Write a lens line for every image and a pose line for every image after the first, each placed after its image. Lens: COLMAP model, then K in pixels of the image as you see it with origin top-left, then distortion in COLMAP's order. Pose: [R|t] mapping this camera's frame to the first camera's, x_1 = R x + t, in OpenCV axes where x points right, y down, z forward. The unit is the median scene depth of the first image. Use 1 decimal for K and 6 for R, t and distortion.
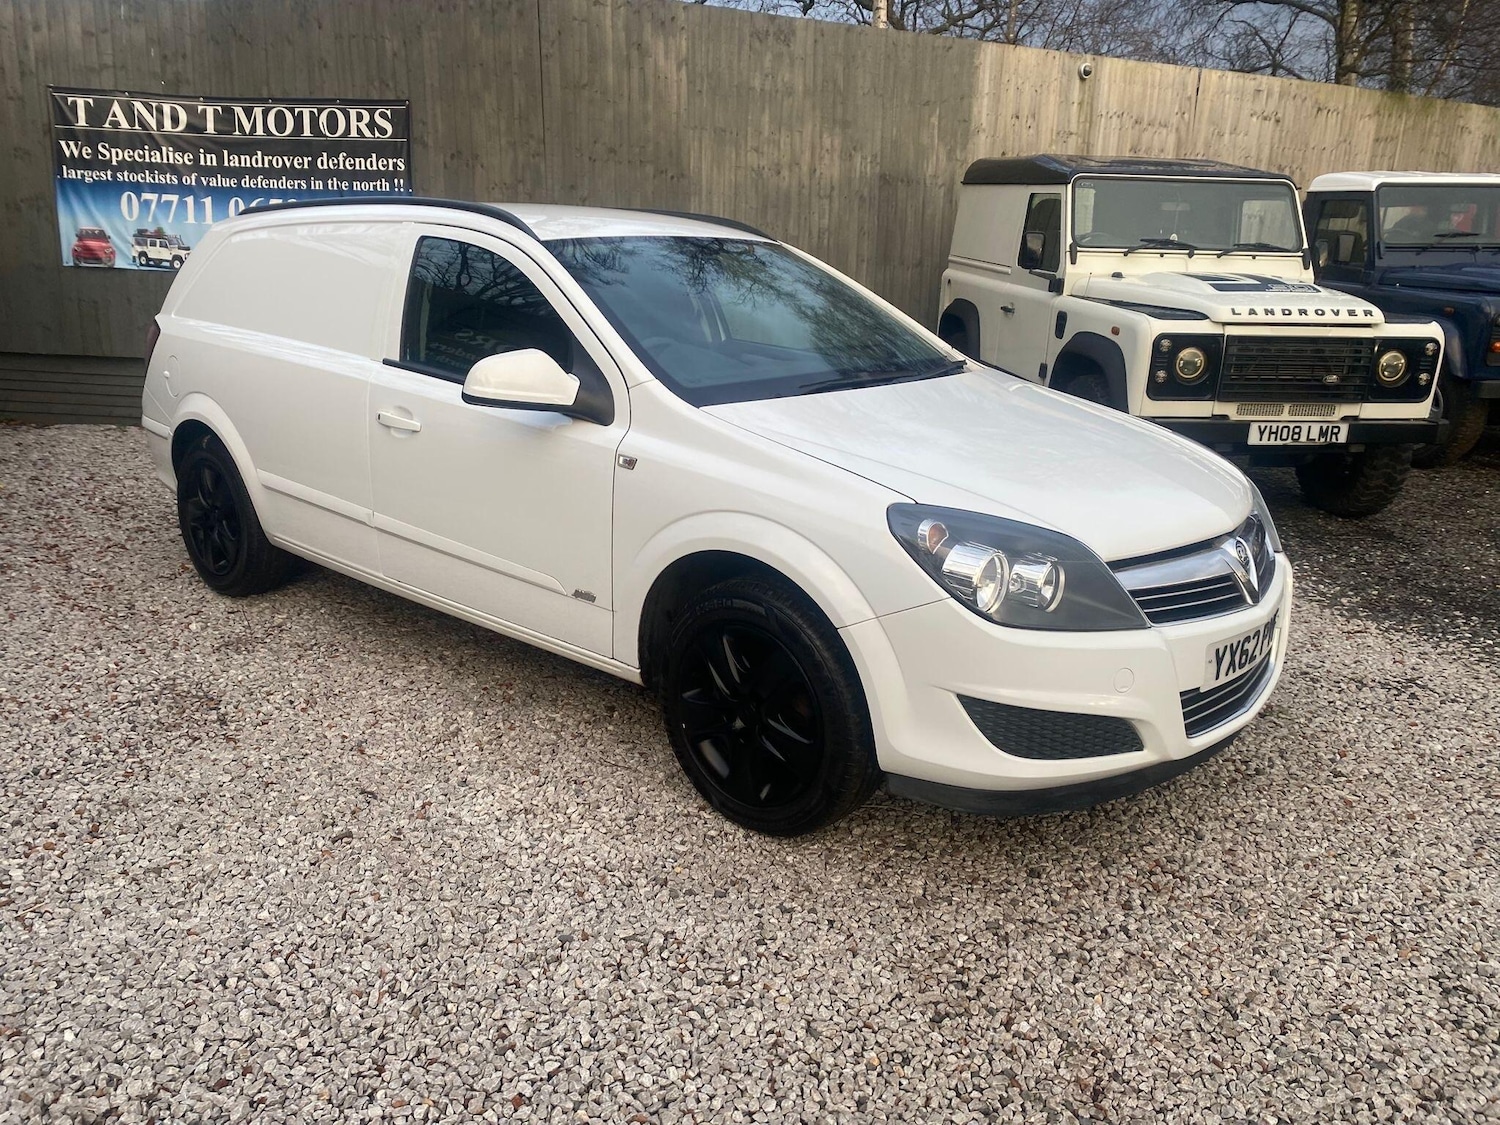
lens RADIAL K [[1118.8, 0, 745.7], [0, 1118.8, 544.5], [0, 0, 1]] dist [0.004048, 0.002855]
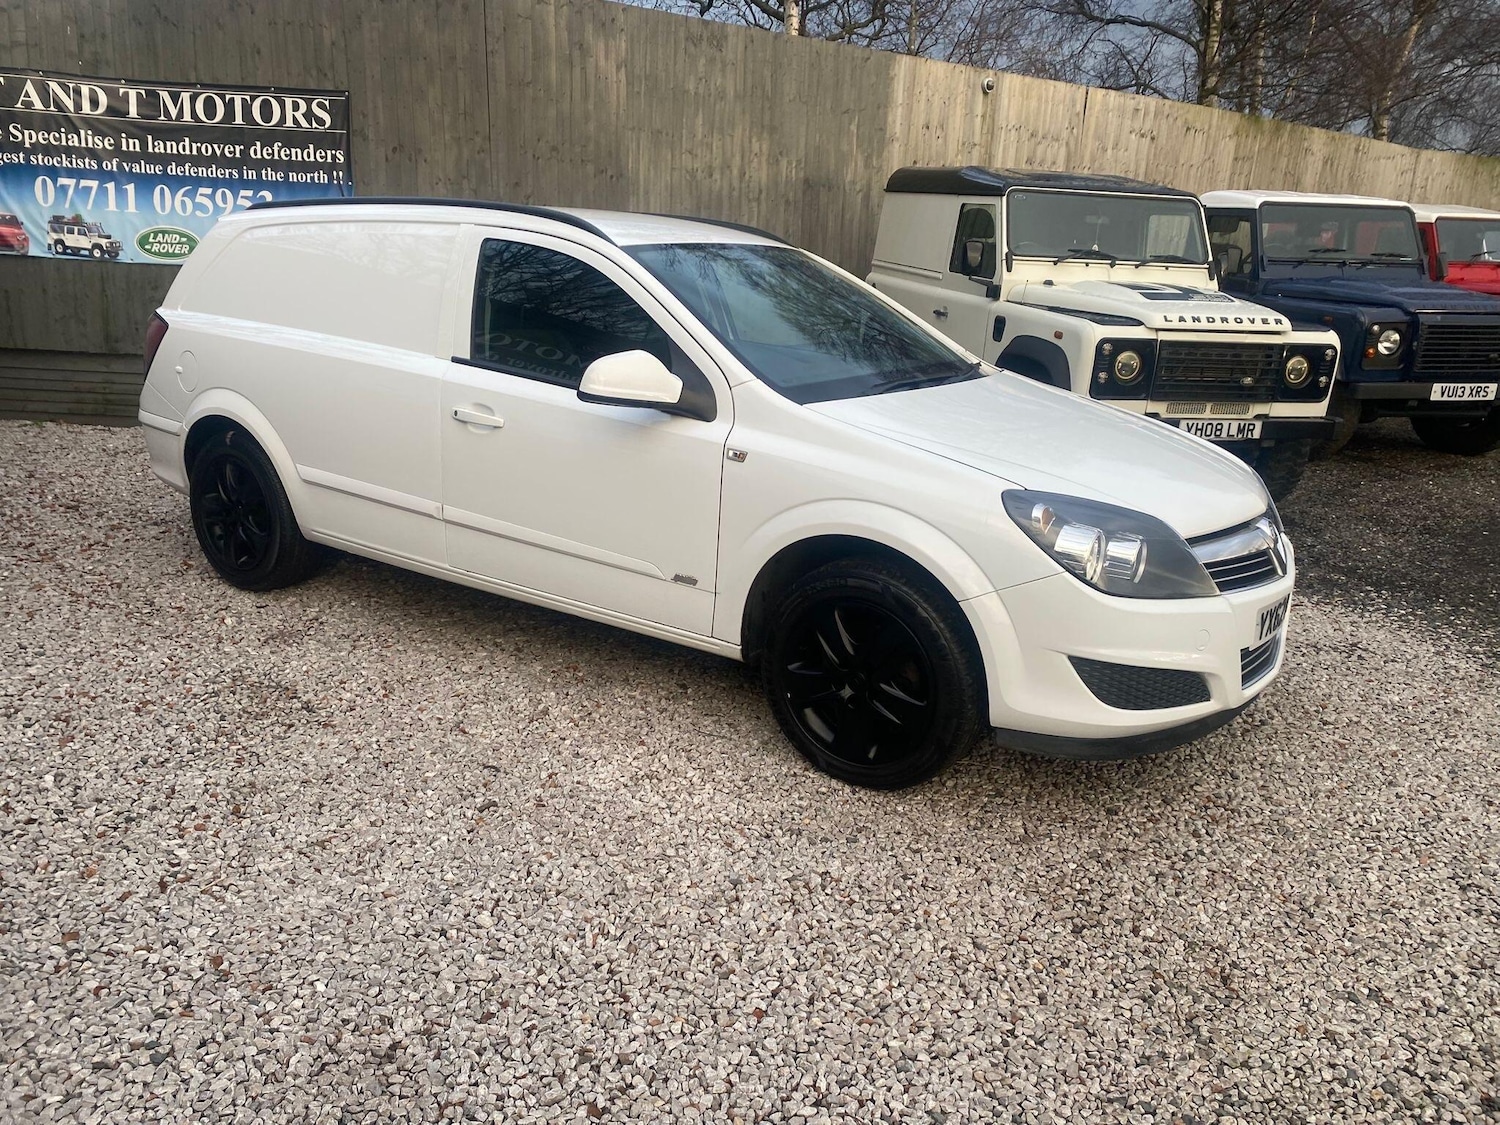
lens RADIAL K [[1111.9, 0, 750.0], [0, 1111.9, 562.5], [0, 0, 1]] dist [0.010067, -0.008015]
pose [[0.991996, -0.014215, 0.125466, -0.079901], [0.011812, 0.999733, 0.019876, 0.003339], [-0.125715, -0.018235, 0.991899, -0.026705]]
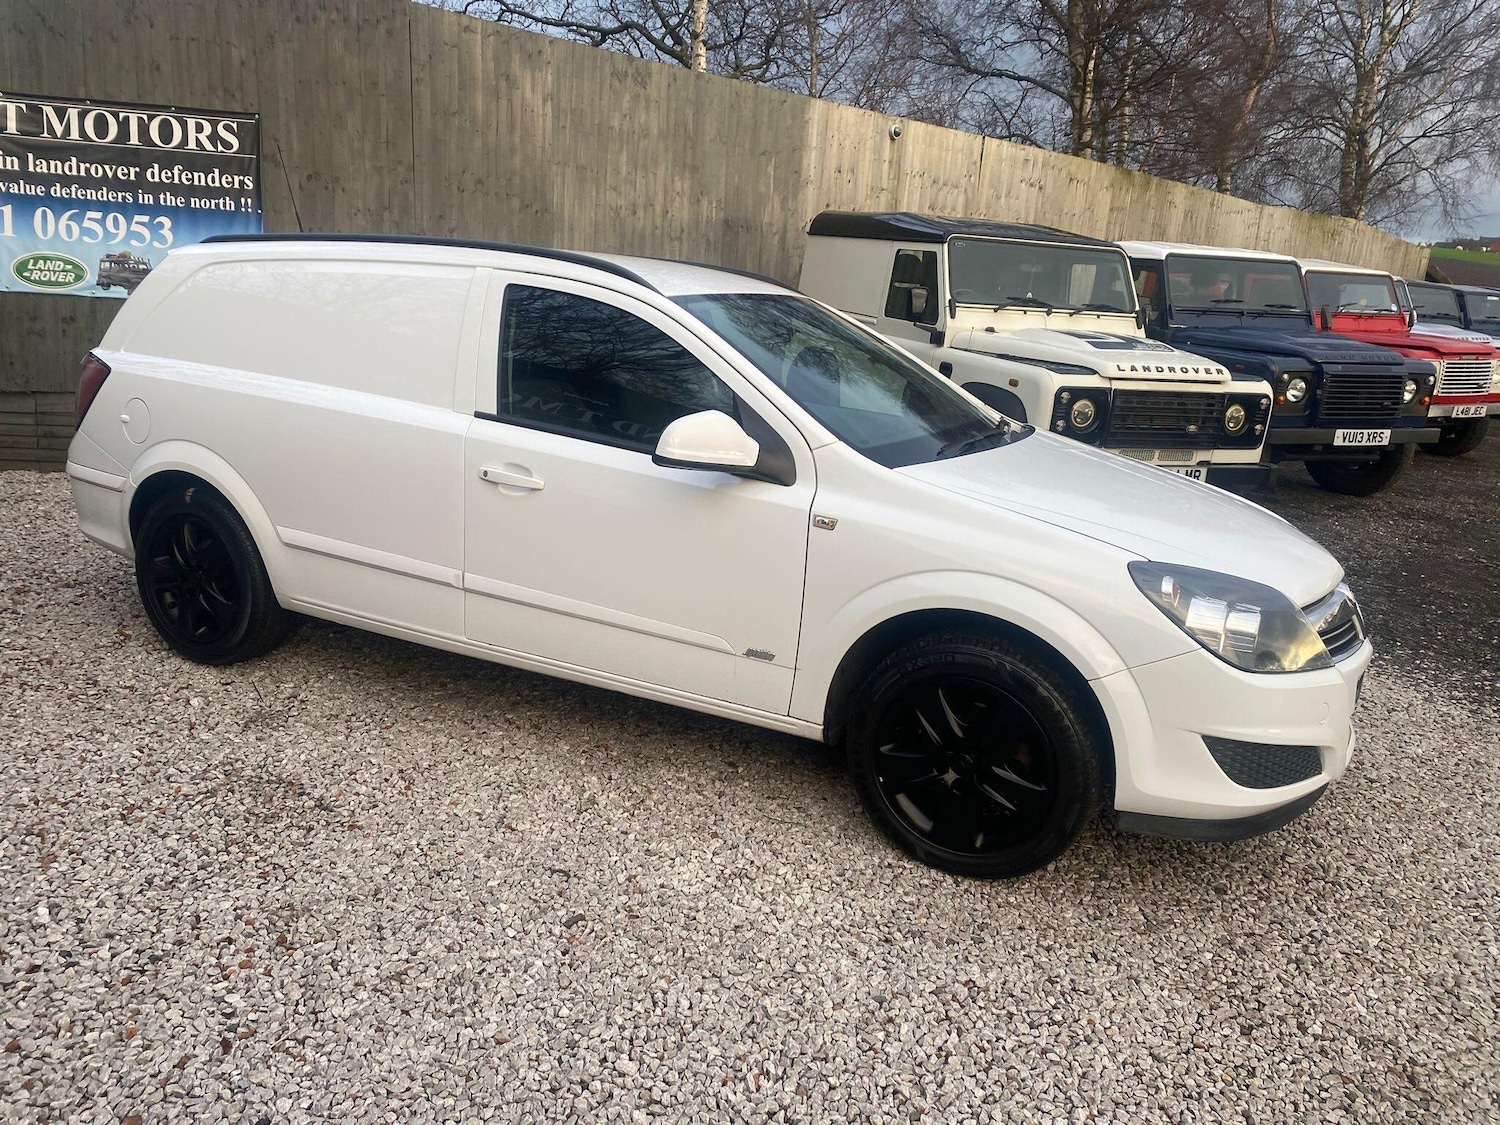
lens RADIAL K [[1111.9, 0, 750.0], [0, 1111.9, 562.5], [0, 0, 1]] dist [0.010067, -0.008015]
pose [[0.968290, -0.021343, 0.248914, -0.147228], [0.023659, 0.999700, -0.006313, -0.011484], [-0.248705, 0.012002, 0.968505, 0.013032]]
